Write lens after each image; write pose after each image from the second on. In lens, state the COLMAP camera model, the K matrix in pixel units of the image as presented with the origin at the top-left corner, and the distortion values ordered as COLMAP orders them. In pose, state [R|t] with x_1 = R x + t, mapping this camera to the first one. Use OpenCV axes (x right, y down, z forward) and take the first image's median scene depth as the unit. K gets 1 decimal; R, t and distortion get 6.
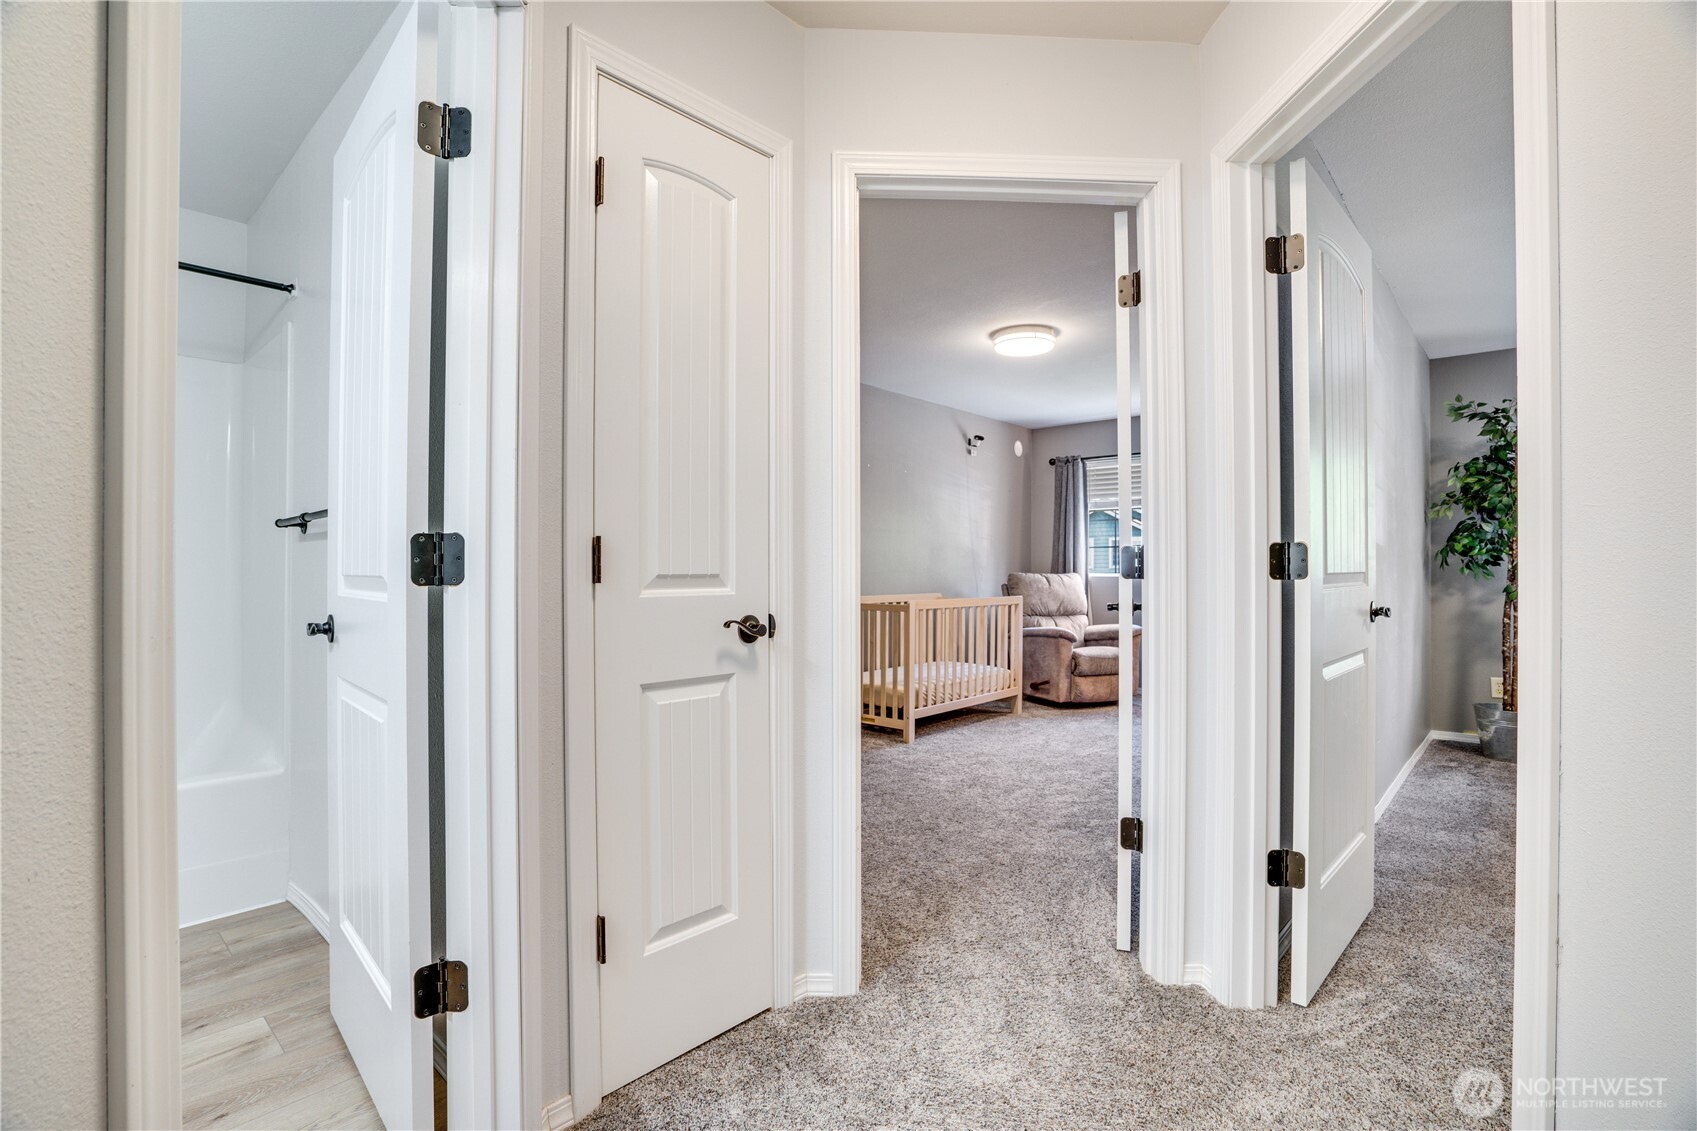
lens RADIAL K [[785.9, 0, 838.9], [0, 785.9, 566.1], [0, 0, 1]] dist [-0.053041, 0.019056]
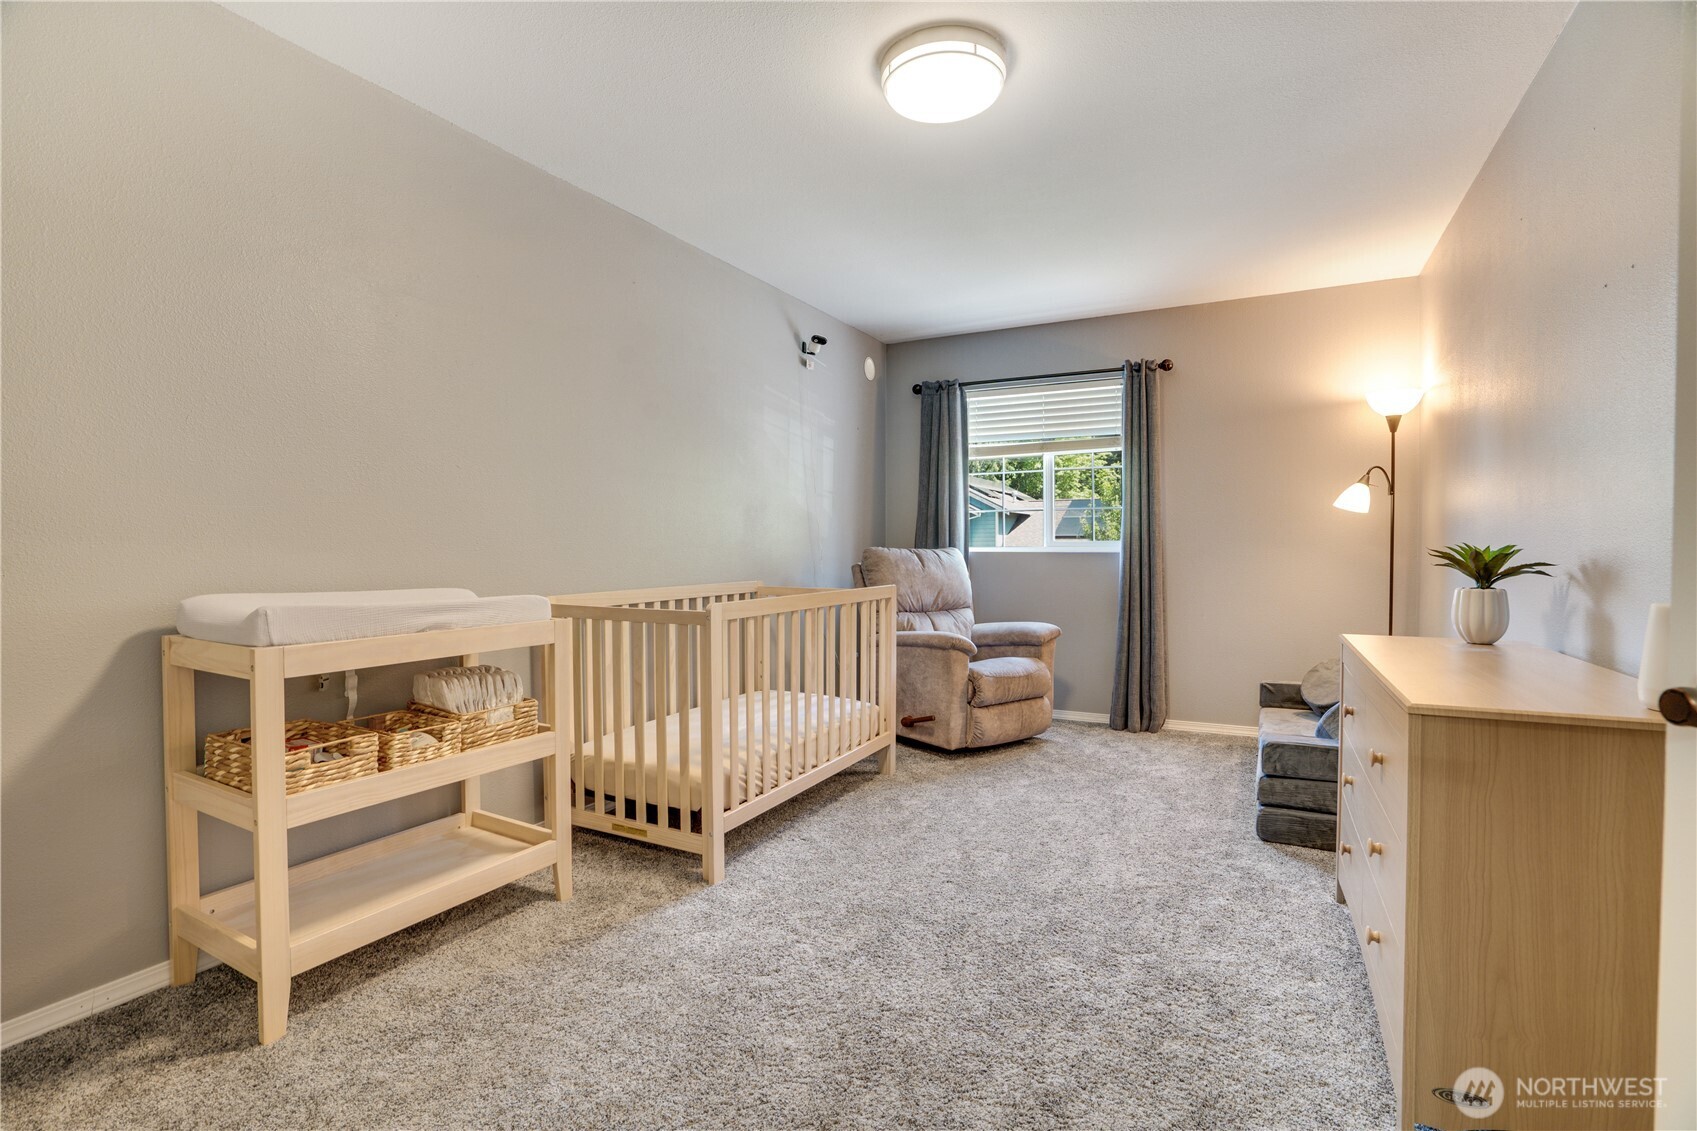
lens RADIAL K [[785.9, 0, 838.9], [0, 785.9, 566.1], [0, 0, 1]] dist [-0.053041, 0.019056]
pose [[0.969717, -0.010949, 0.243987, 0.032147], [0.003729, 0.999542, 0.030031, 0.003782], [-0.244204, -0.028211, 0.969314, 0.336333]]
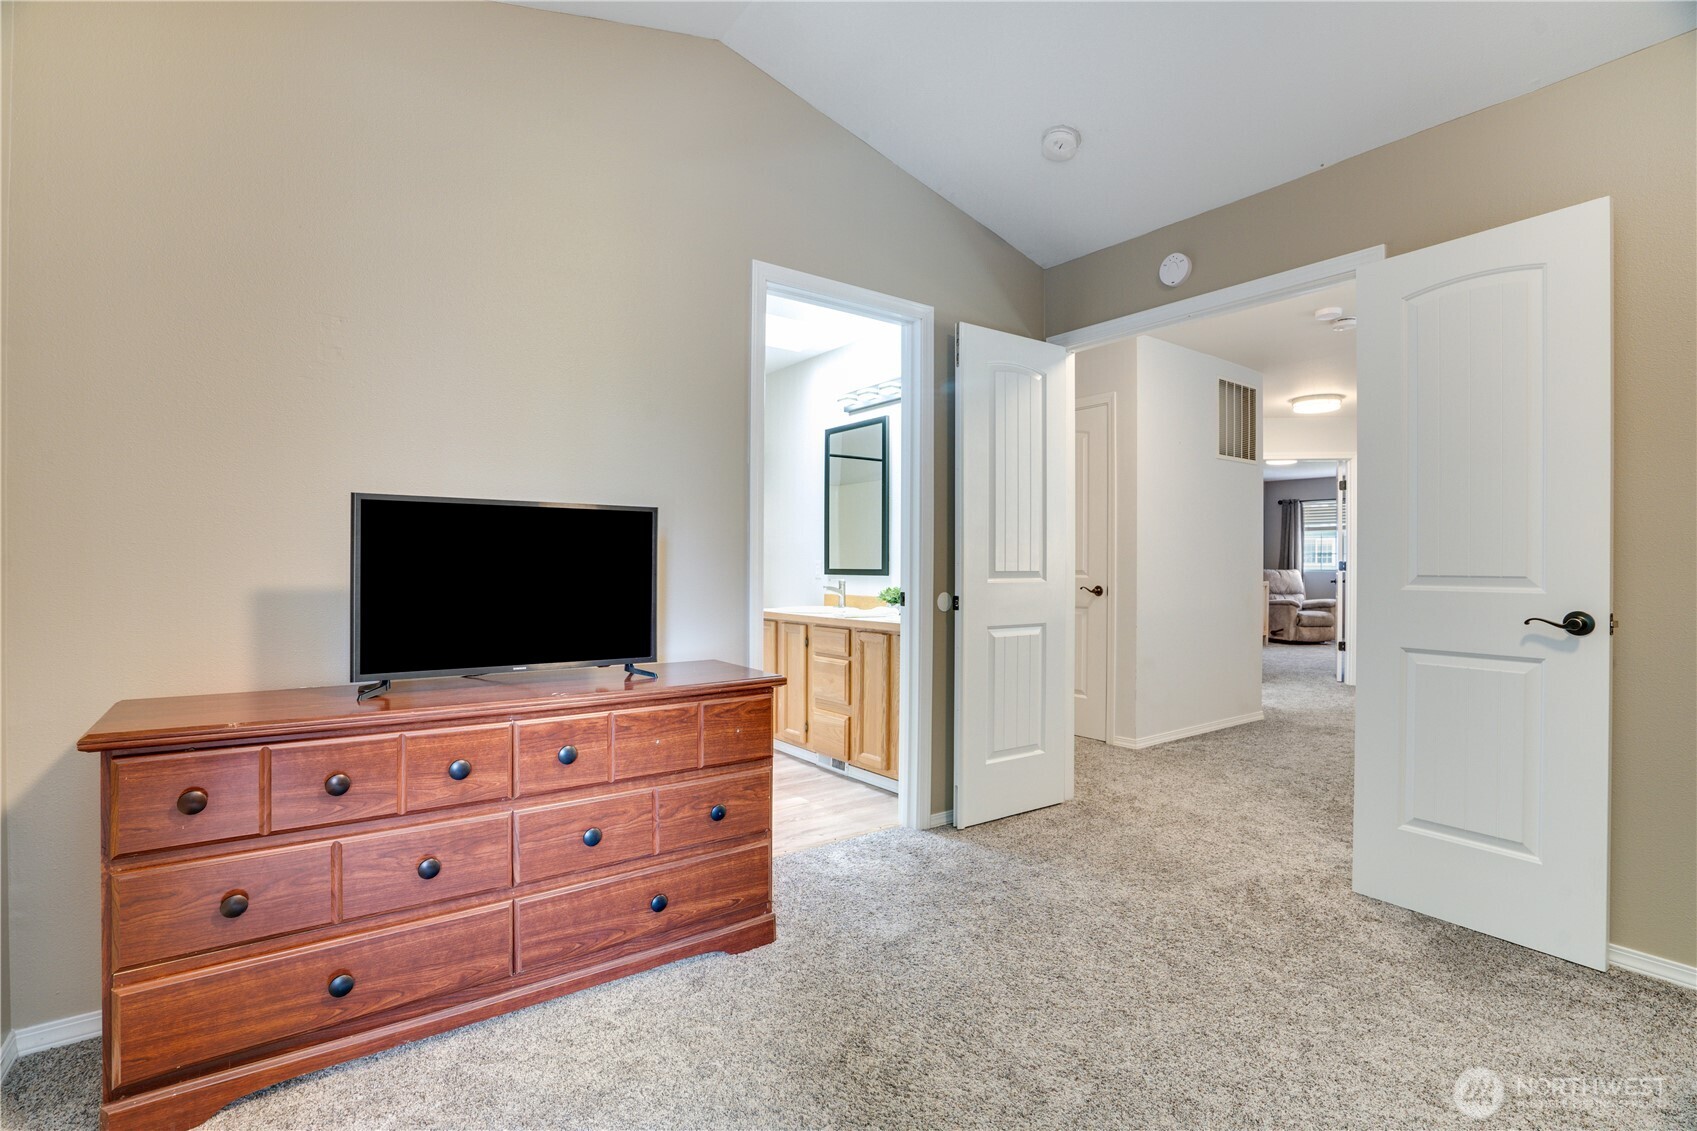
lens RADIAL K [[785.9, 0, 838.9], [0, 785.9, 566.1], [0, 0, 1]] dist [-0.053041, 0.019056]
pose [[0.981252, 0.005036, -0.192662, -0.331568], [-0.003864, 0.999972, 0.006461, -0.005156], [0.192689, -0.005596, 0.981244, -0.797635]]
